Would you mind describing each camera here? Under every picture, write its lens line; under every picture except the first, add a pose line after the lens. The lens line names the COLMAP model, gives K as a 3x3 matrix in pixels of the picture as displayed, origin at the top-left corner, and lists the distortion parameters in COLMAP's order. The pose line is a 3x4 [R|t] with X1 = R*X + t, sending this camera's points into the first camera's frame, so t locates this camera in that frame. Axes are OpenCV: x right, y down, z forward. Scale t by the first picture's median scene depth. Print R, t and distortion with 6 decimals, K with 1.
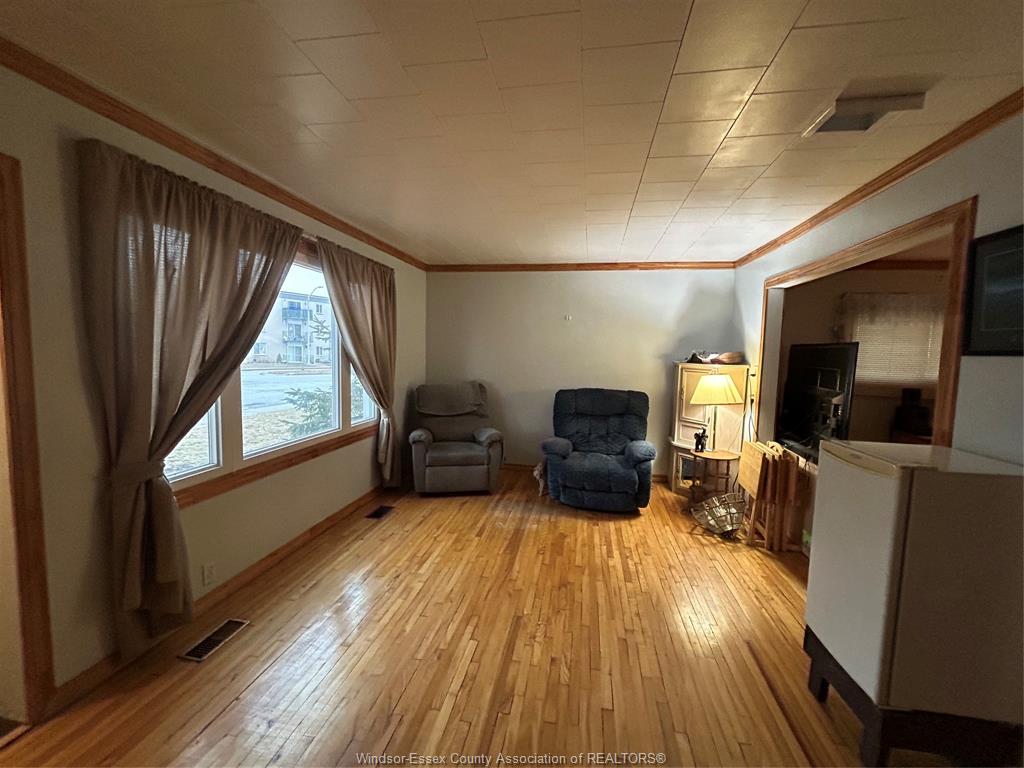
lens RADIAL K [[409.1, 0, 512.0], [0, 409.1, 384.0], [0, 0, 1]] dist [-0.001735, 0.000297]
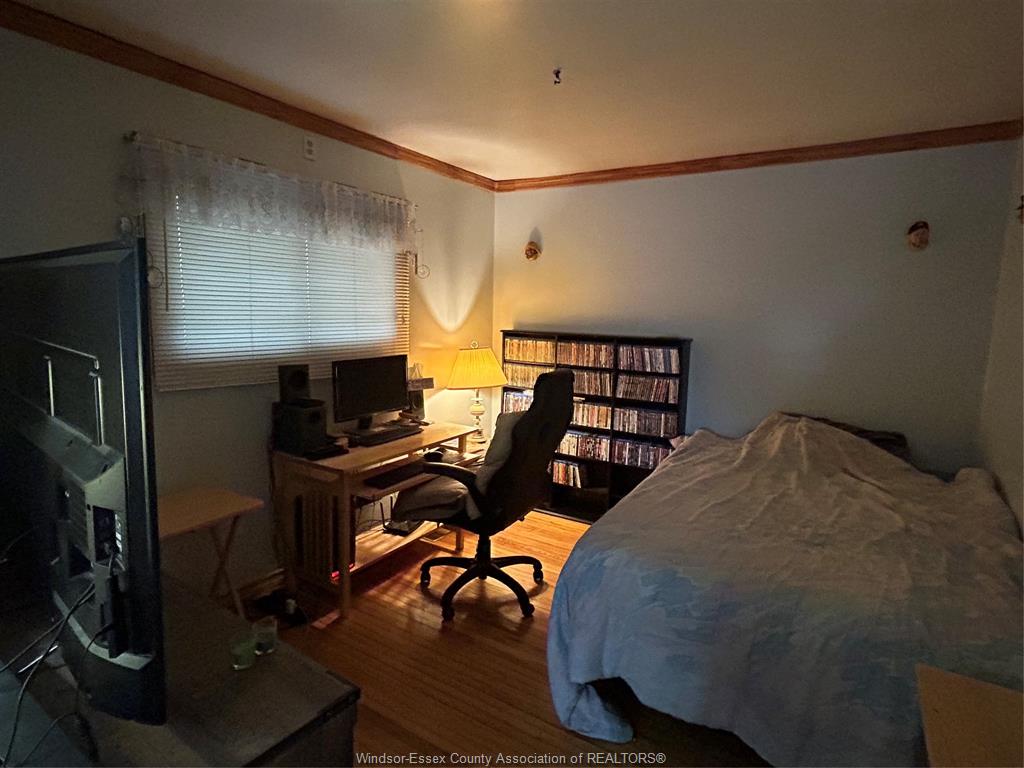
lens RADIAL K [[559.0, 0, 512.0], [0, 559.0, 384.0], [0, 0, 1]] dist [0.001076, -0.000027]
pose [[0.369693, -0.140772, 0.918428, 0.438640], [0.059876, 0.990011, 0.127642, -0.035072], [-0.927223, 0.007803, 0.374430, 0.486209]]
